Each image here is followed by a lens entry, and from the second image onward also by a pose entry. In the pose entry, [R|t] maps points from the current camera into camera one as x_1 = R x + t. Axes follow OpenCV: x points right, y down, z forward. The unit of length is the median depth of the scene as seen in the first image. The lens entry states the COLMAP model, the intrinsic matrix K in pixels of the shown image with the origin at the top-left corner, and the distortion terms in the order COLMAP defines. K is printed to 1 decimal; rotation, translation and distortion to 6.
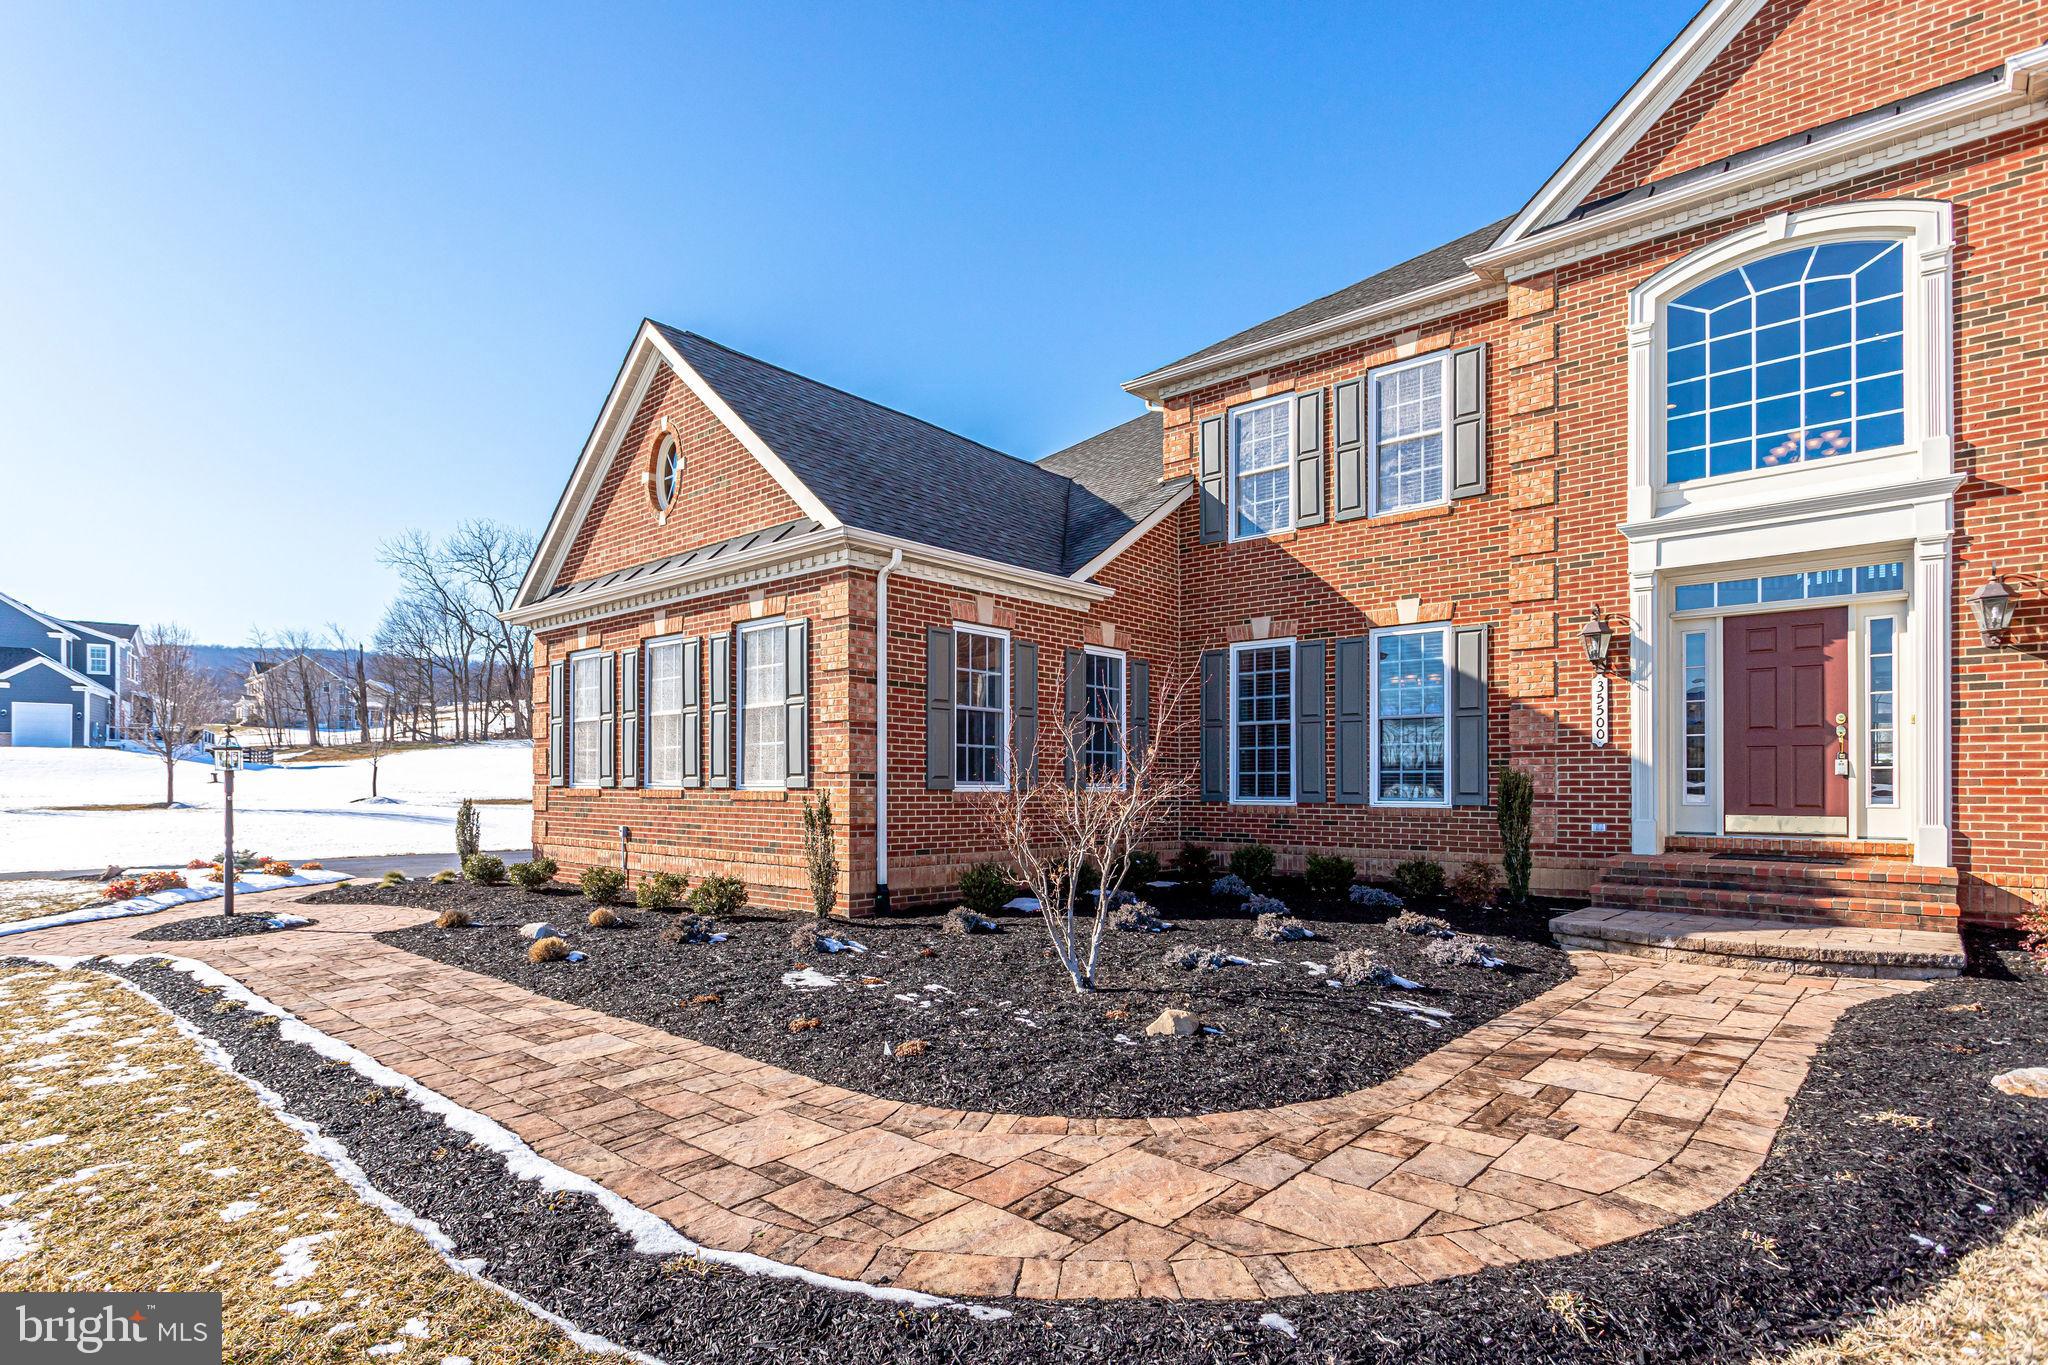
lens RADIAL K [[1037.4, 0, 988.2], [0, 1037.4, 778.4], [0, 0, 1]] dist [0.002492, 0.002921]
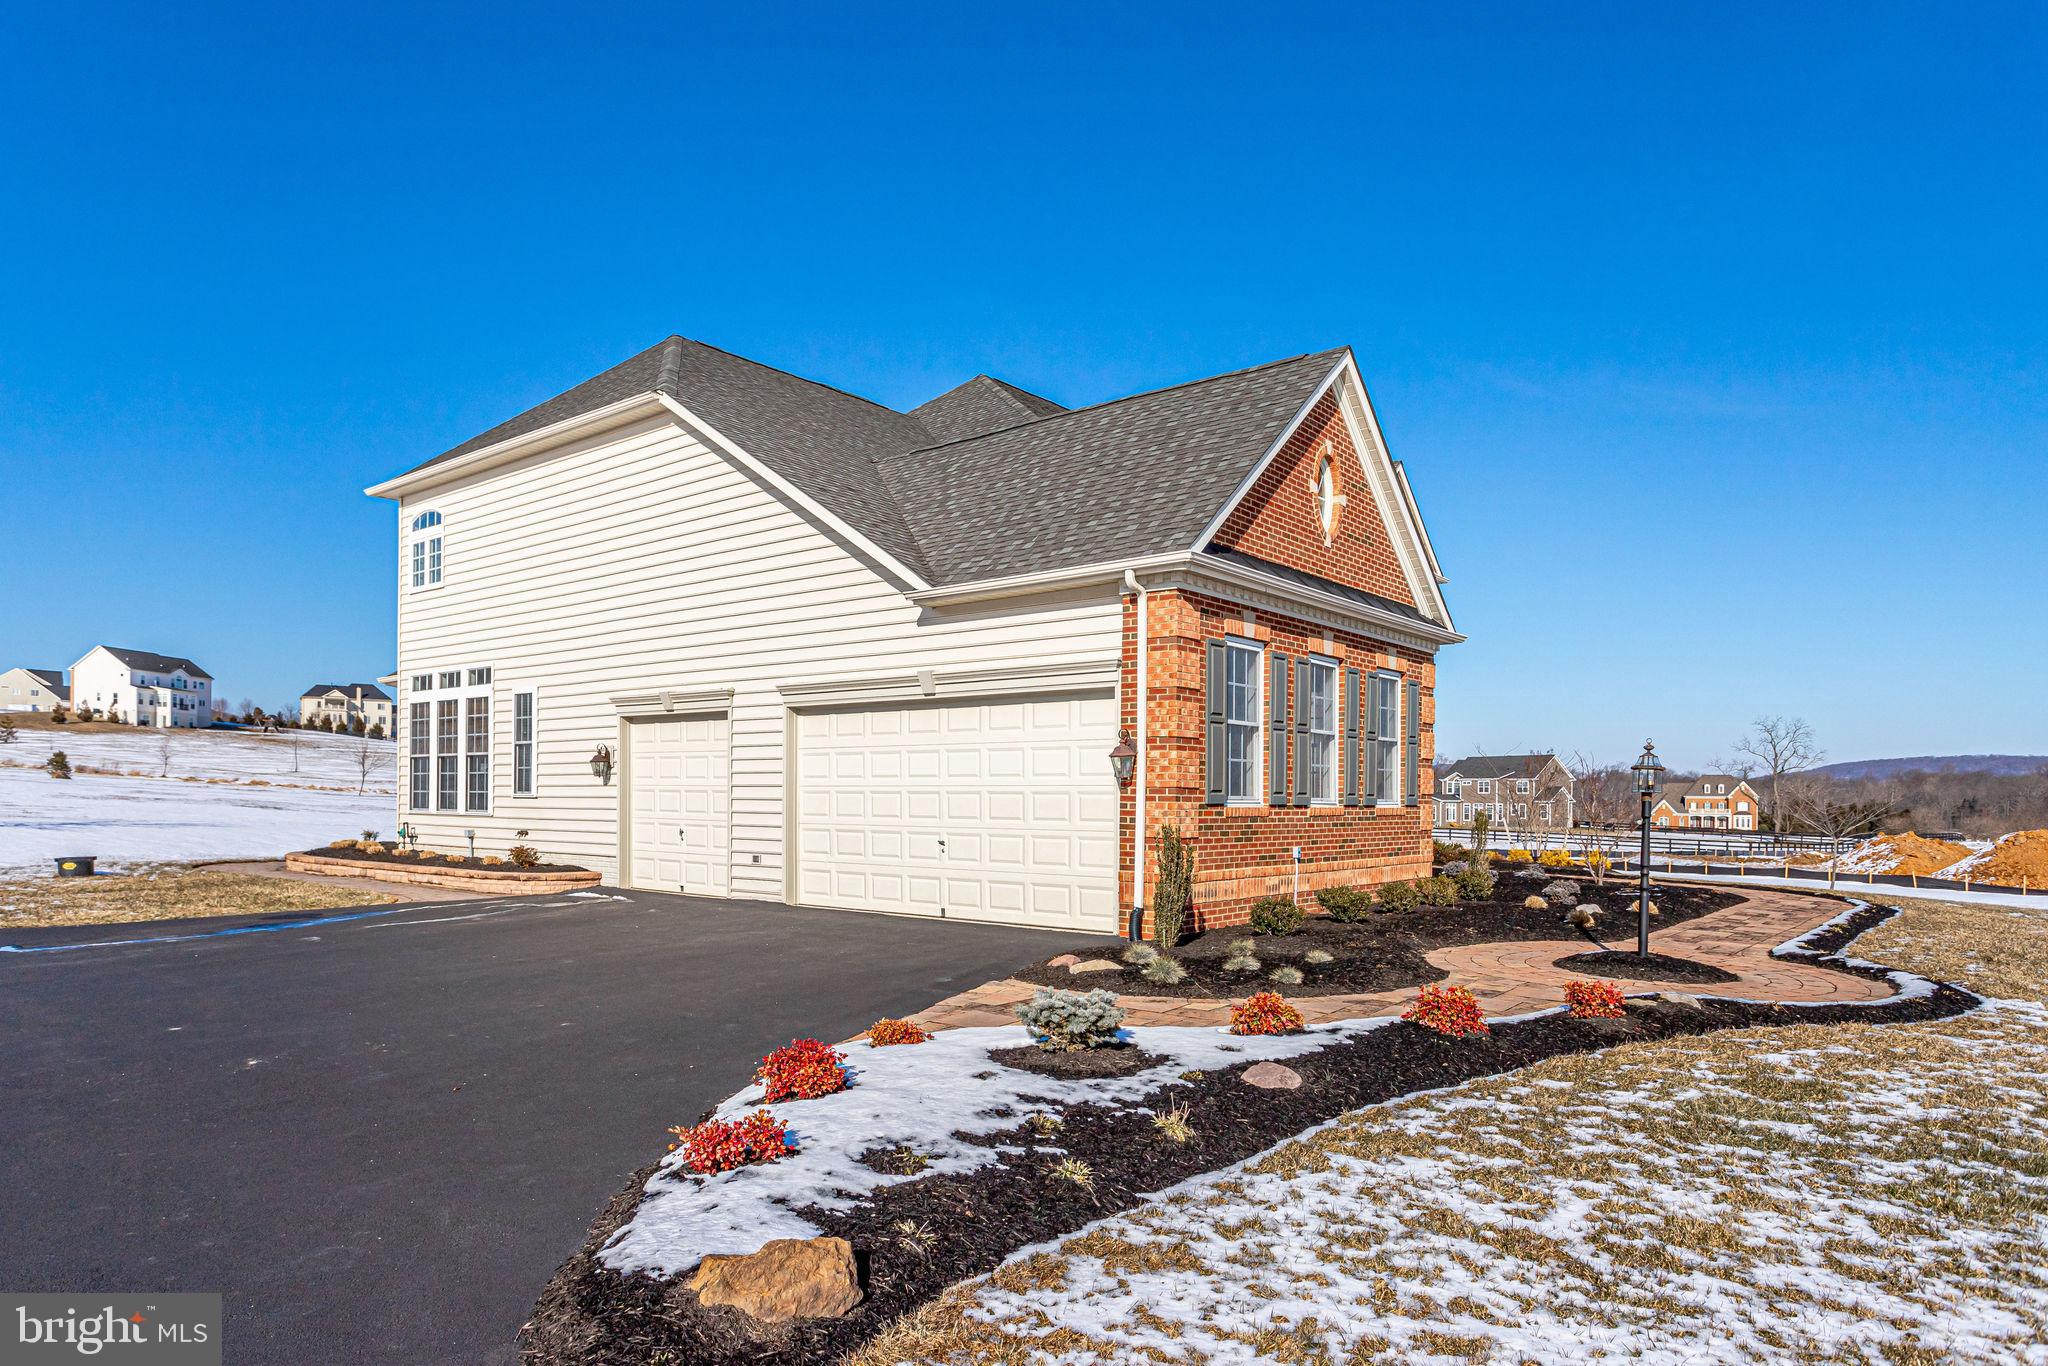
lens RADIAL K [[1251.1, 0, 1002.8], [0, 1251.1, 794.3], [0, 0, 1]] dist [-0.004540, -0.000203]
pose [[-0.057694, -0.002973, 0.998330, -1.782474], [-0.019693, 0.999804, 0.001839, 0.002139], [-0.998140, -0.019554, -0.057741, 1.624794]]
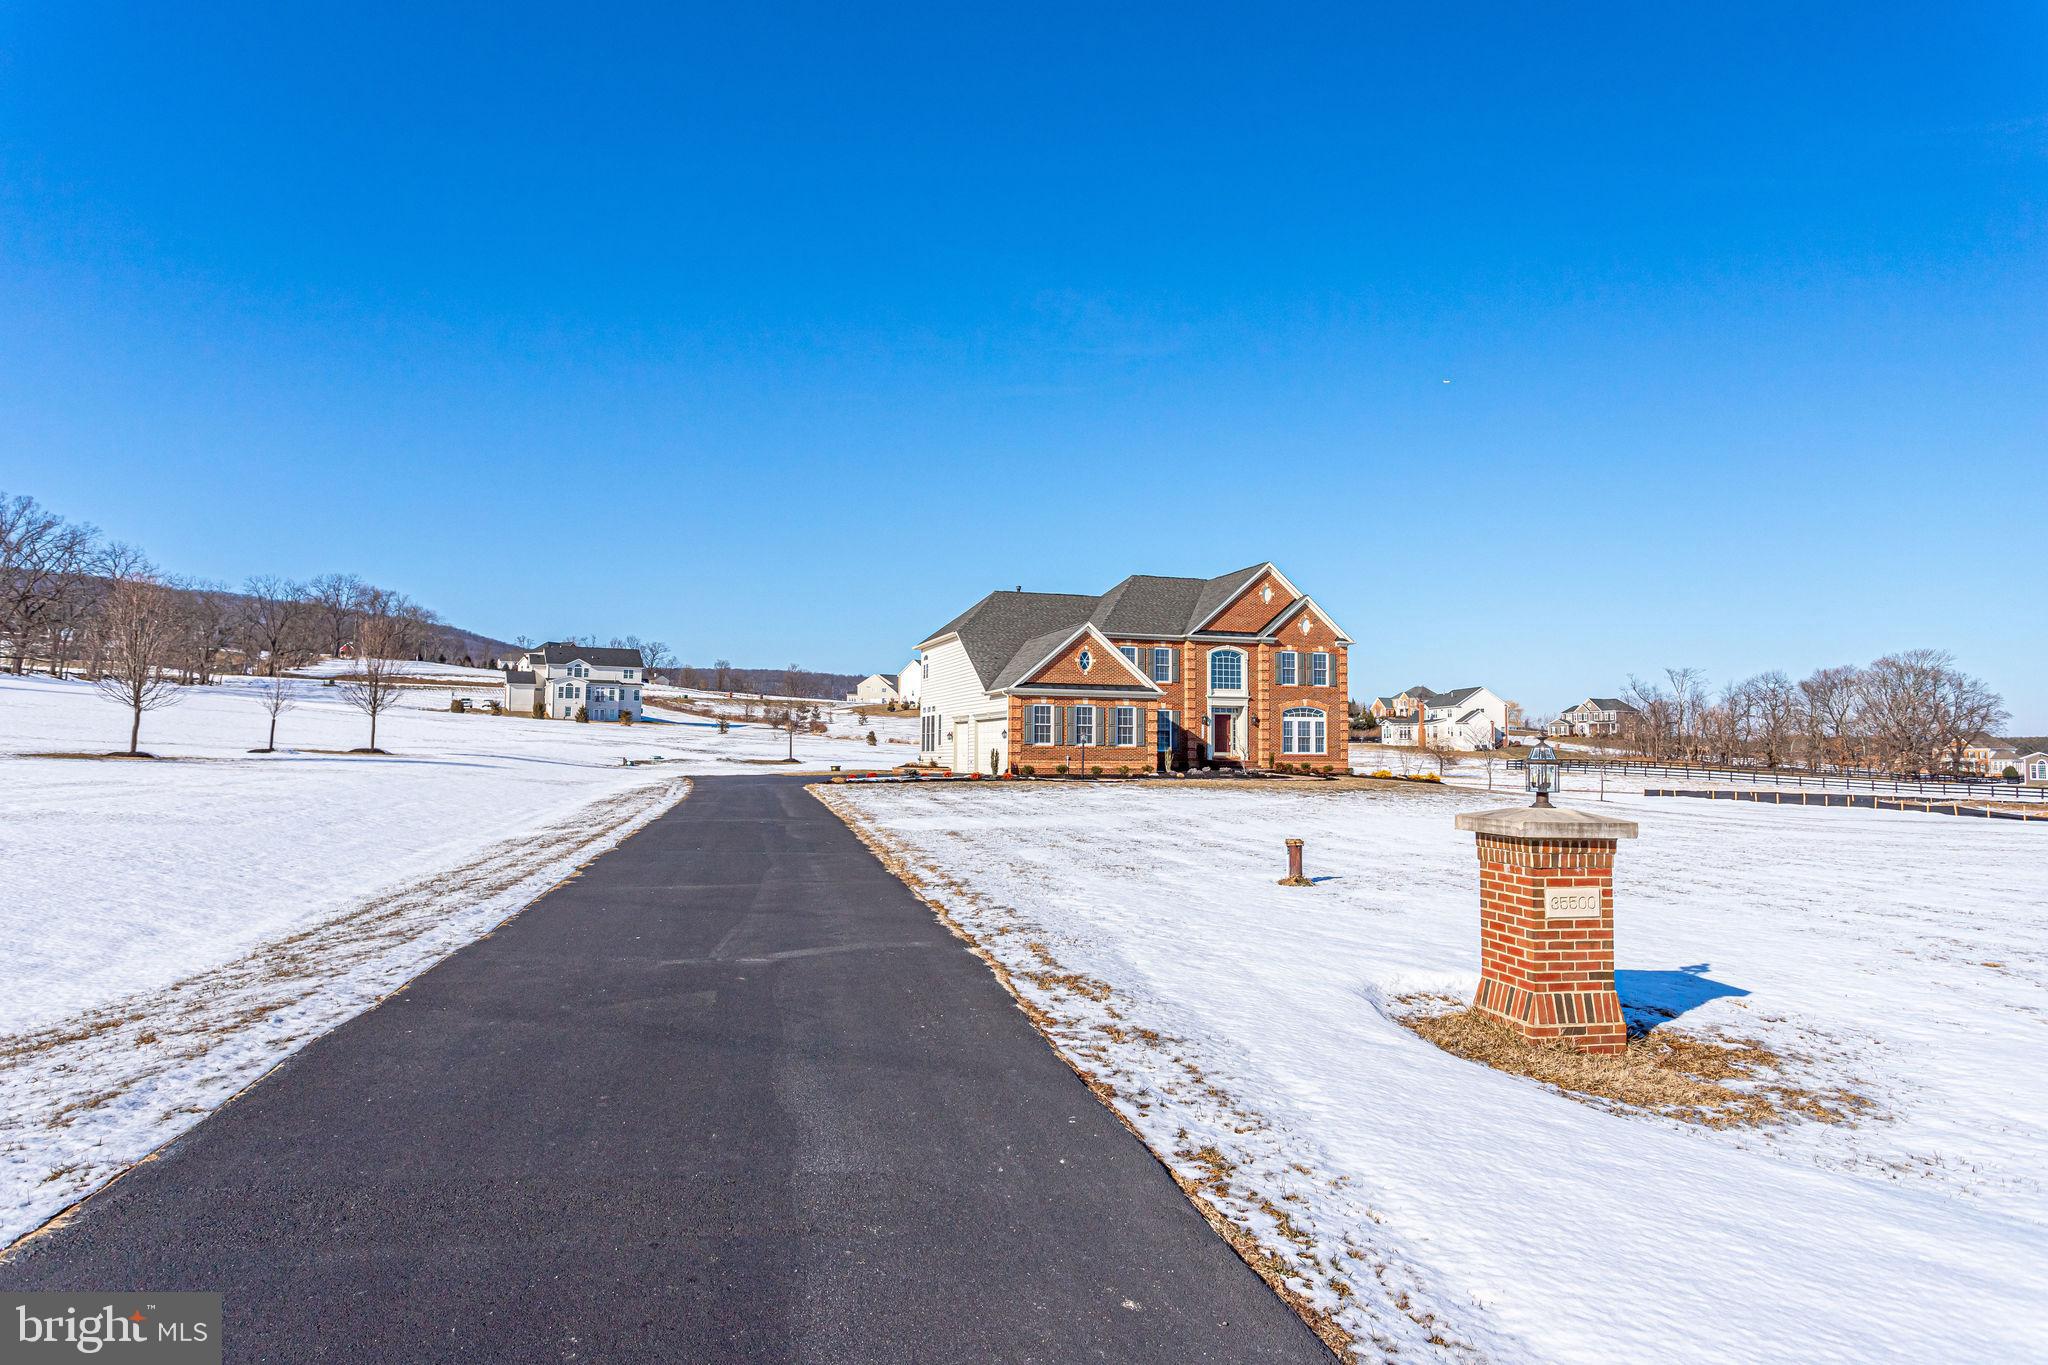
lens RADIAL K [[1190.9, 0, 1024.0], [0, 1190.9, 682.5], [0, 0, 1]] dist [-0.004210, 0.001003]
pose [[0.475620, 0.053508, 0.878022, -4.895956], [-0.013644, 0.998477, -0.053458, 0.017384], [-0.879545, 0.013446, 0.475625, -0.982157]]
